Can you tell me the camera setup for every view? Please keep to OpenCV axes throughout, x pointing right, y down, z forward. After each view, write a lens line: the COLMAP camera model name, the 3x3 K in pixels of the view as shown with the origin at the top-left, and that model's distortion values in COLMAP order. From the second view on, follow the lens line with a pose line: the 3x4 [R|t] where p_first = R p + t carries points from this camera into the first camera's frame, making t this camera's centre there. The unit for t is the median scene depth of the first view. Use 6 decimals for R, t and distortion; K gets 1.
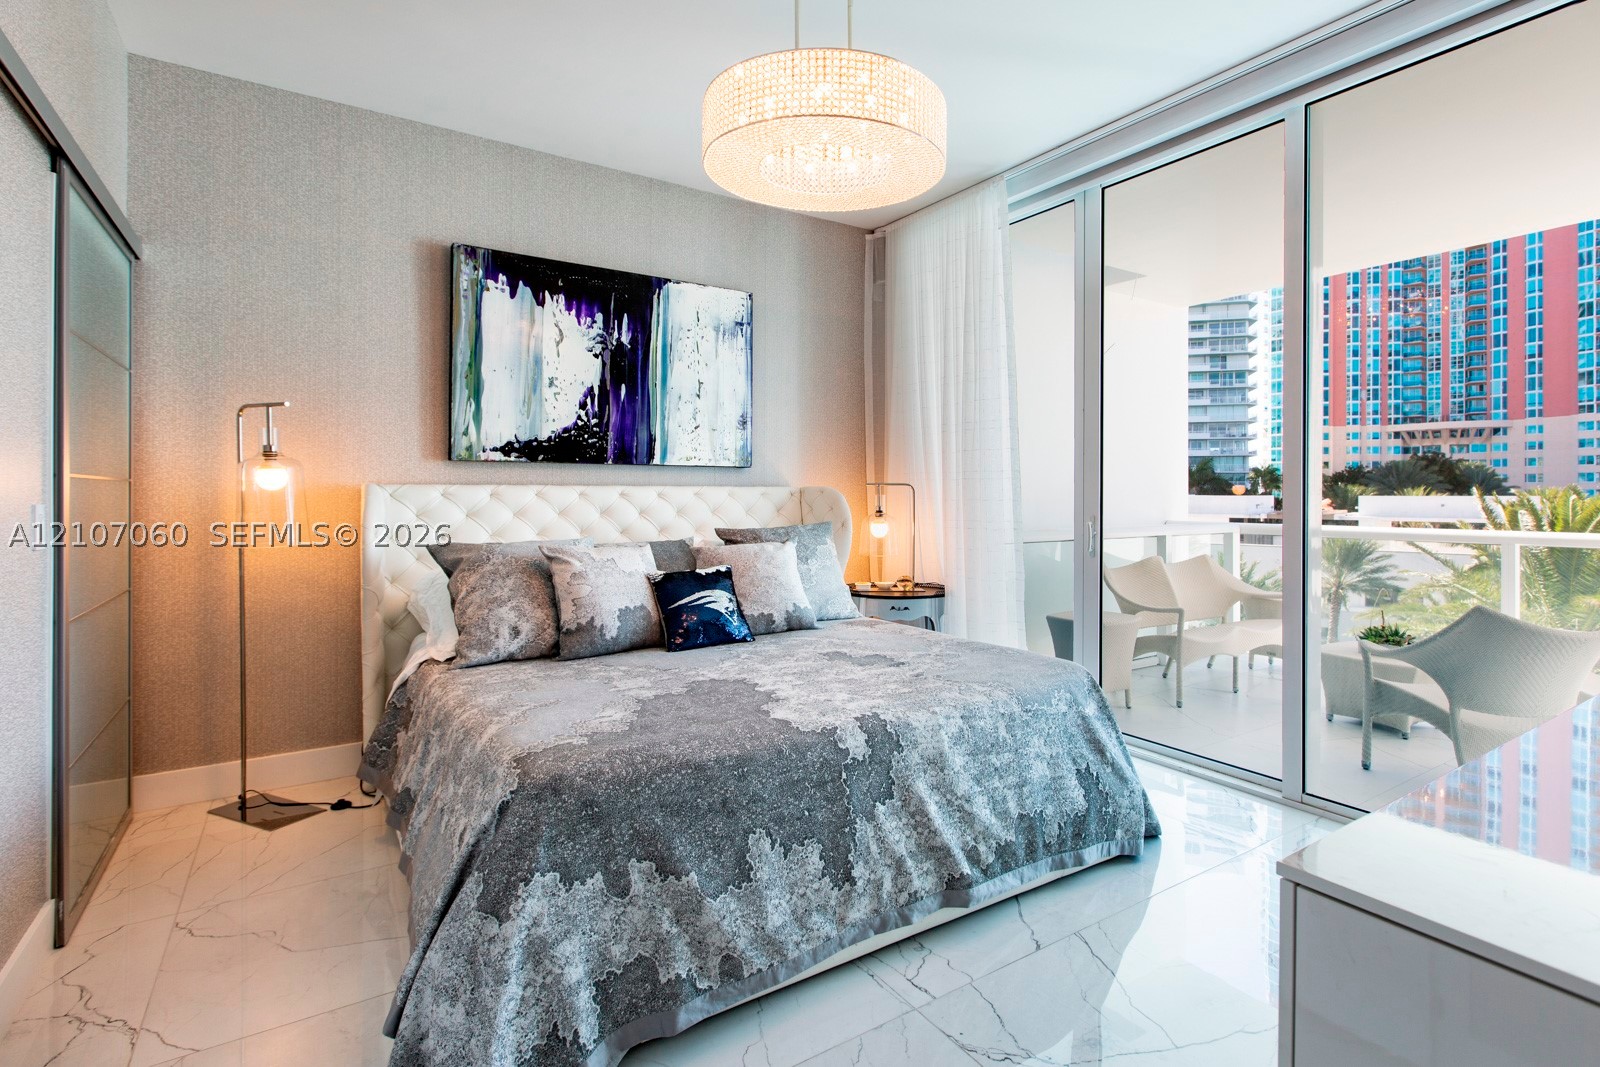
lens RADIAL K [[794.1, 0, 836.0], [0, 794.1, 491.9], [0, 0, 1]] dist [-0.000319, 0.000628]
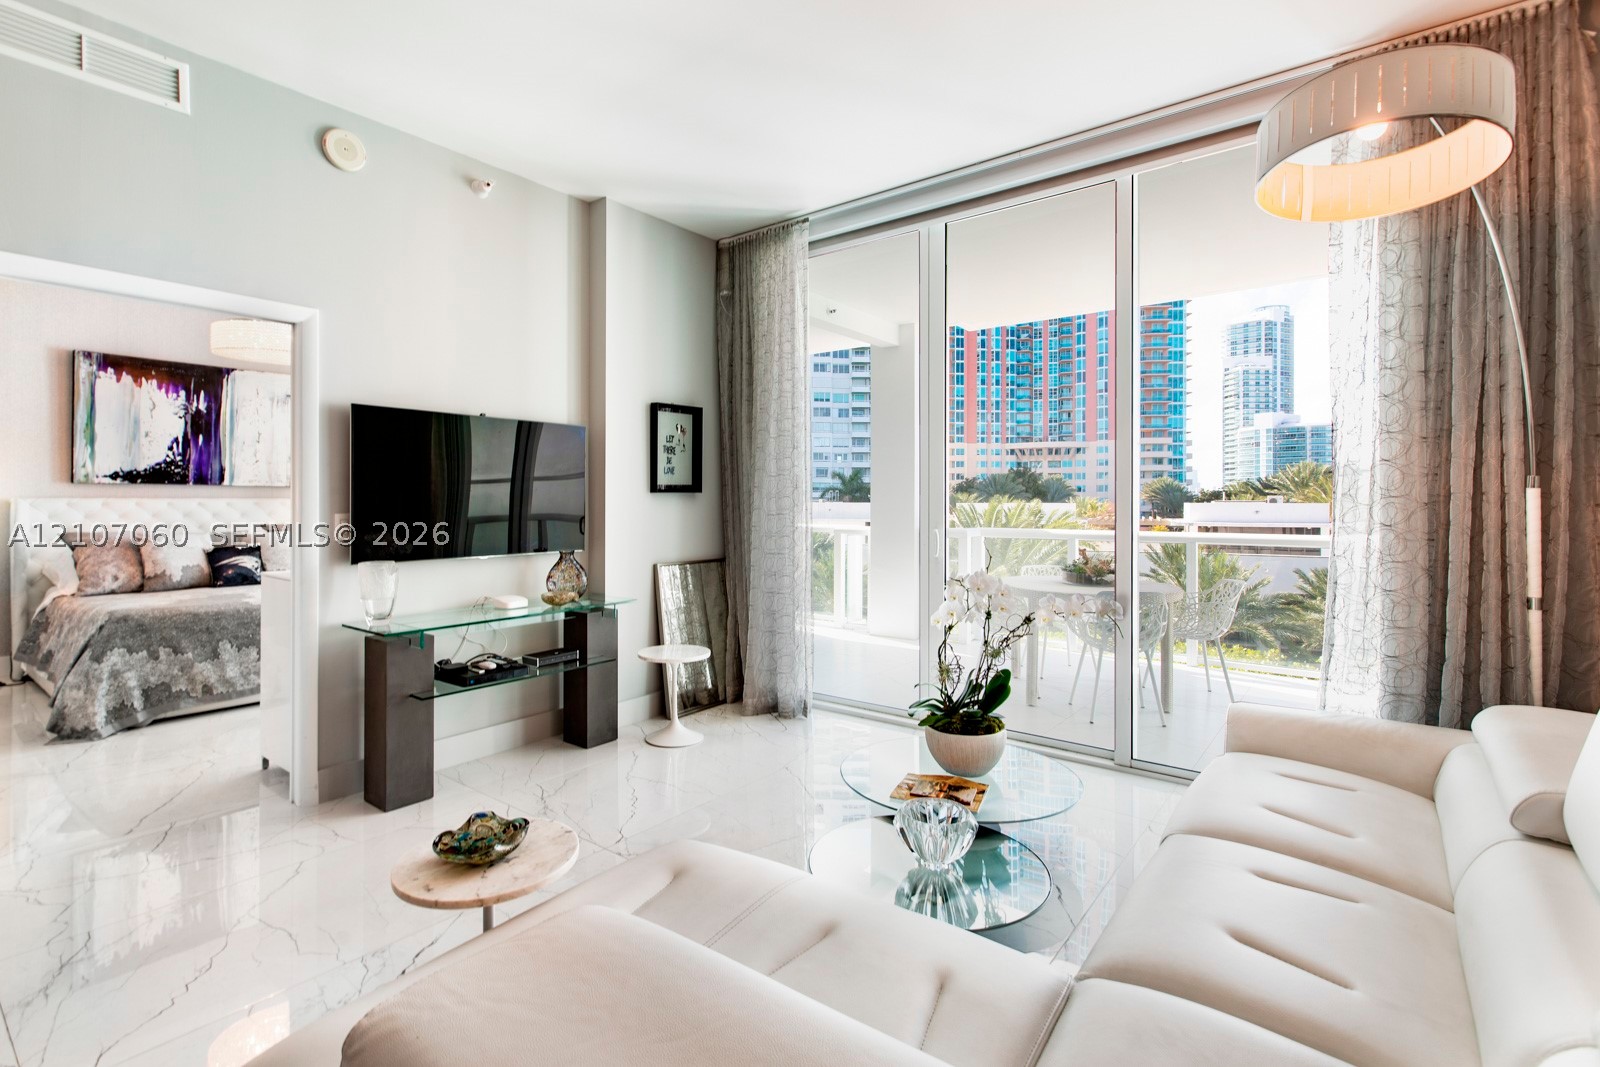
lens RADIAL K [[770.4, 0, 742.7], [0, 770.4, 501.0], [0, 0, 1]] dist [-0.003855, -0.000074]
pose [[0.963315, -0.000611, 0.268374, 0.413116], [0.000119, 0.999998, 0.001850, -0.005833], [-0.268375, -0.001750, 0.963313, -0.881762]]
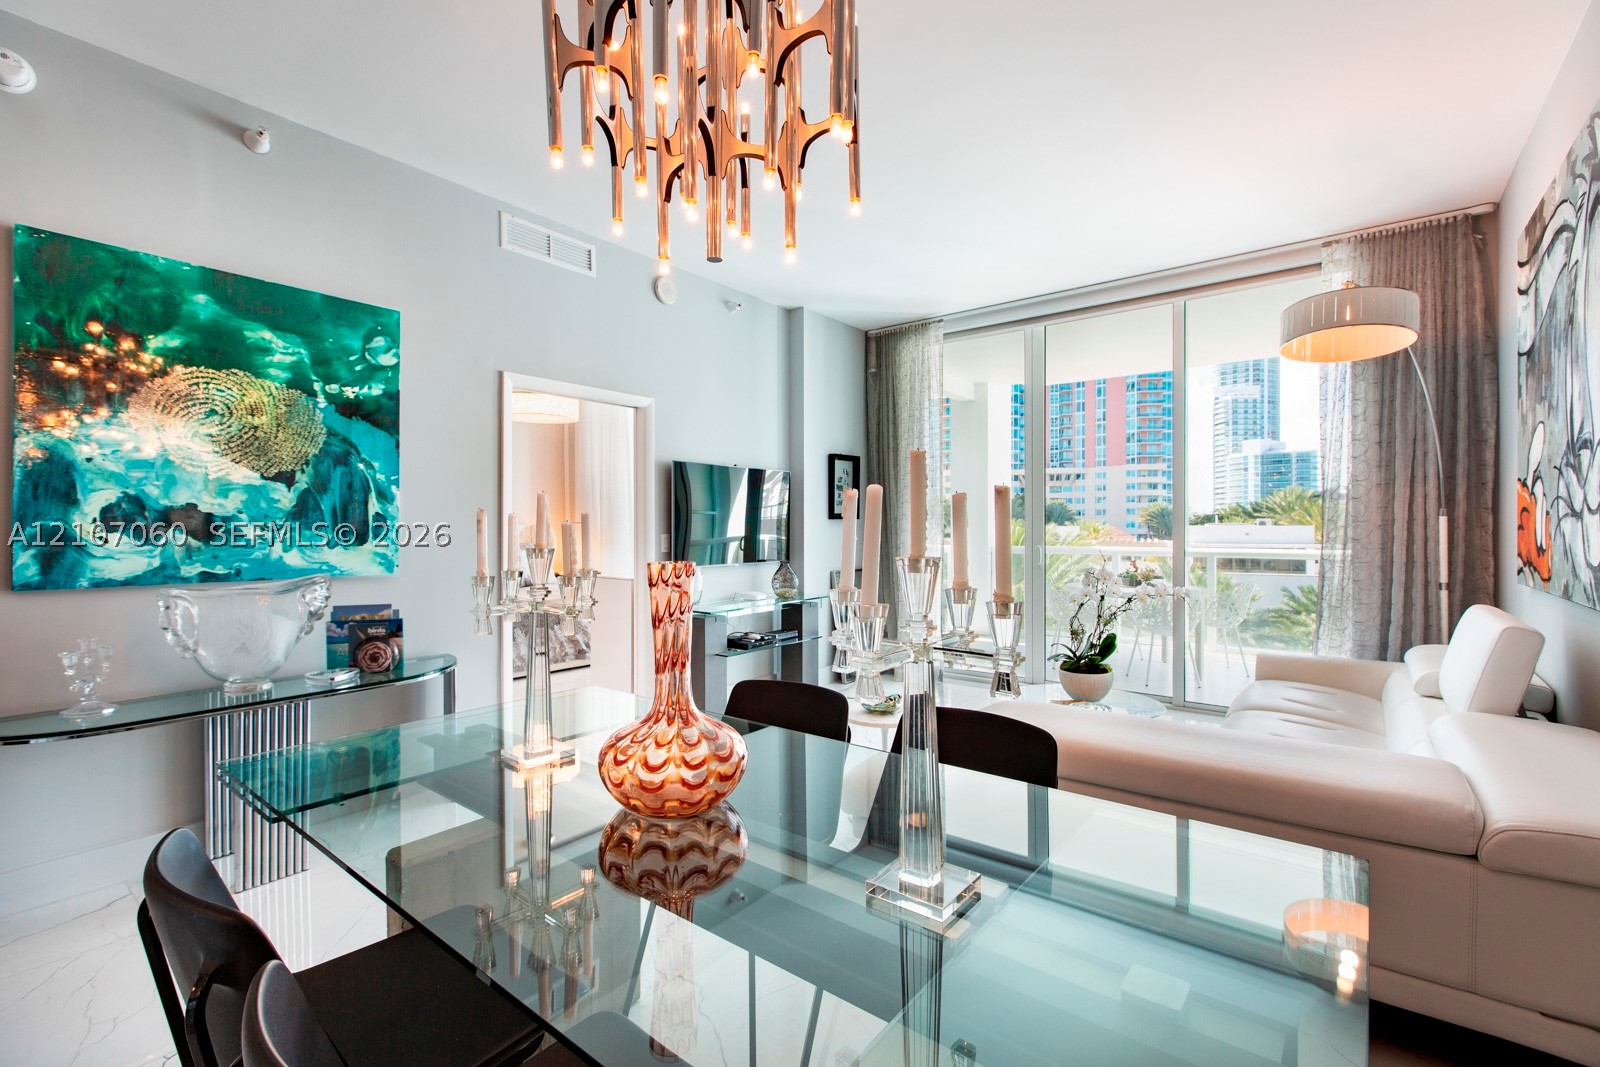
lens RADIAL K [[742.5, 0, 762.5], [0, 742.5, 527.5], [0, 0, 1]] dist [-0.004088, -0.000620]
pose [[0.959952, -0.004113, 0.280134, -0.011208], [0.002783, 0.999983, 0.005146, -0.007666], [-0.280151, -0.004160, 0.959947, -1.192019]]
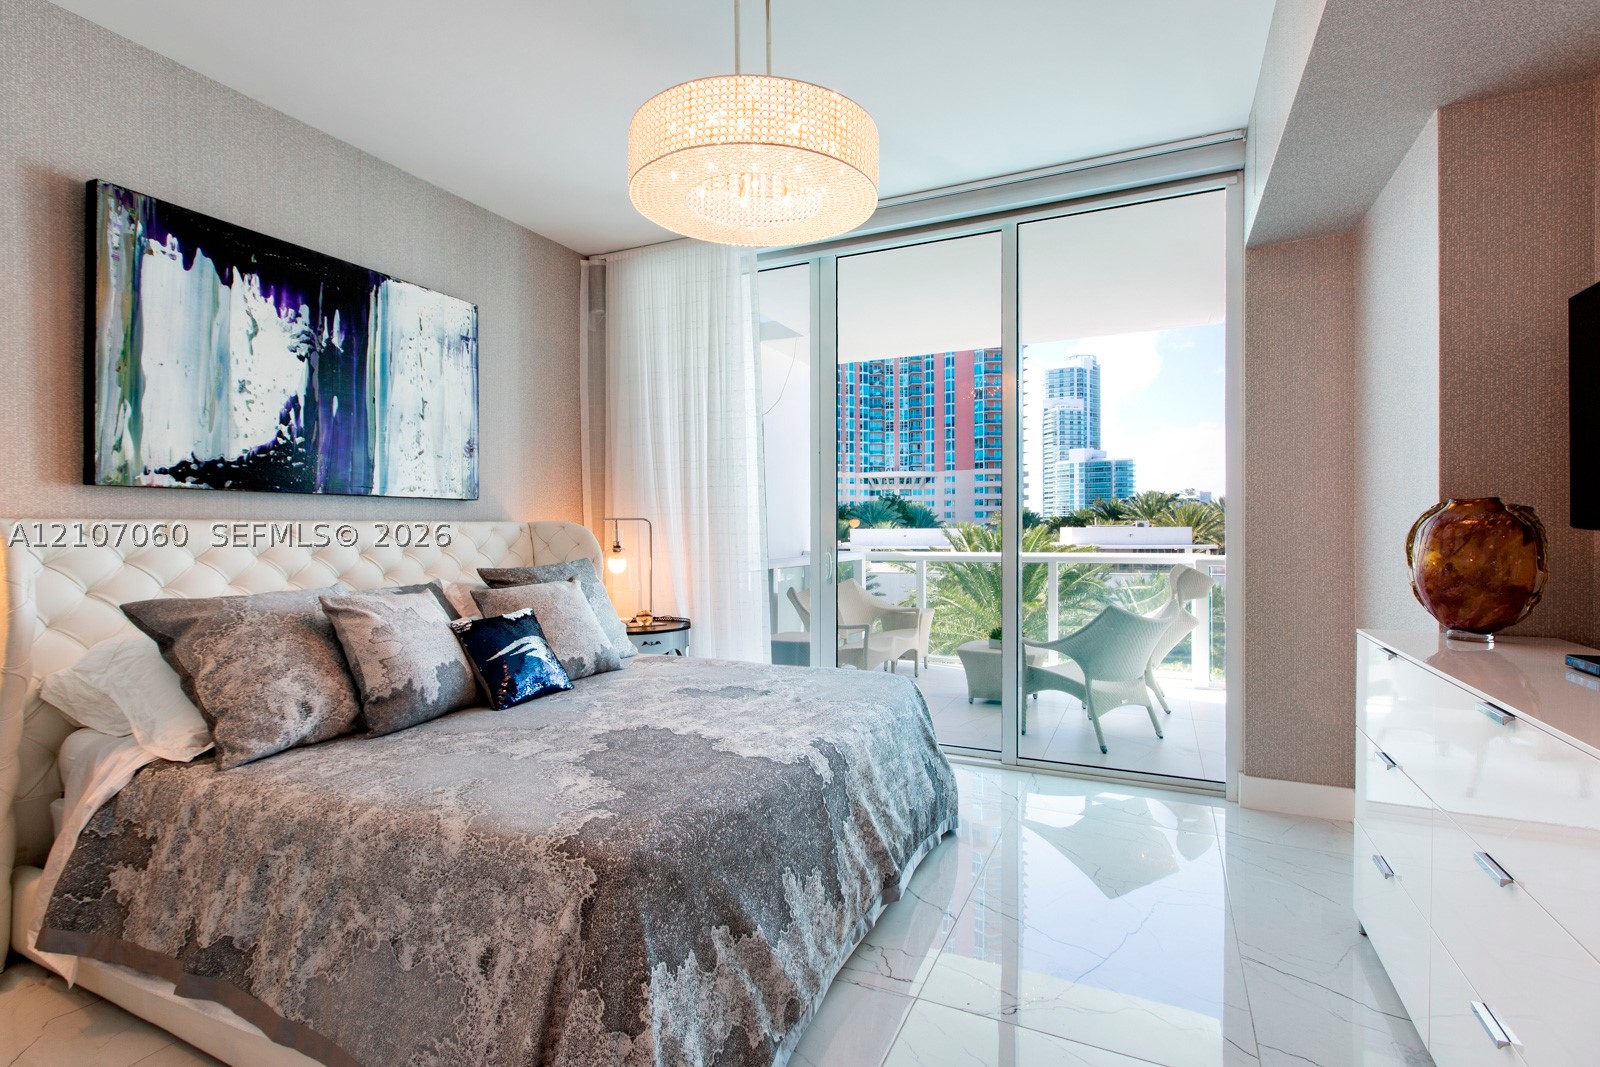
lens RADIAL K [[763.9, 0, 800.0], [0, 763.9, 533.5], [0, 0, 1]] dist [-0.000471, -0.000899]
pose [[0.862313, -0.008780, 0.506299, -0.285506], [0.004297, 0.999941, 0.010023, -0.000152], [-0.506357, -0.006467, 0.862300, 0.089212]]
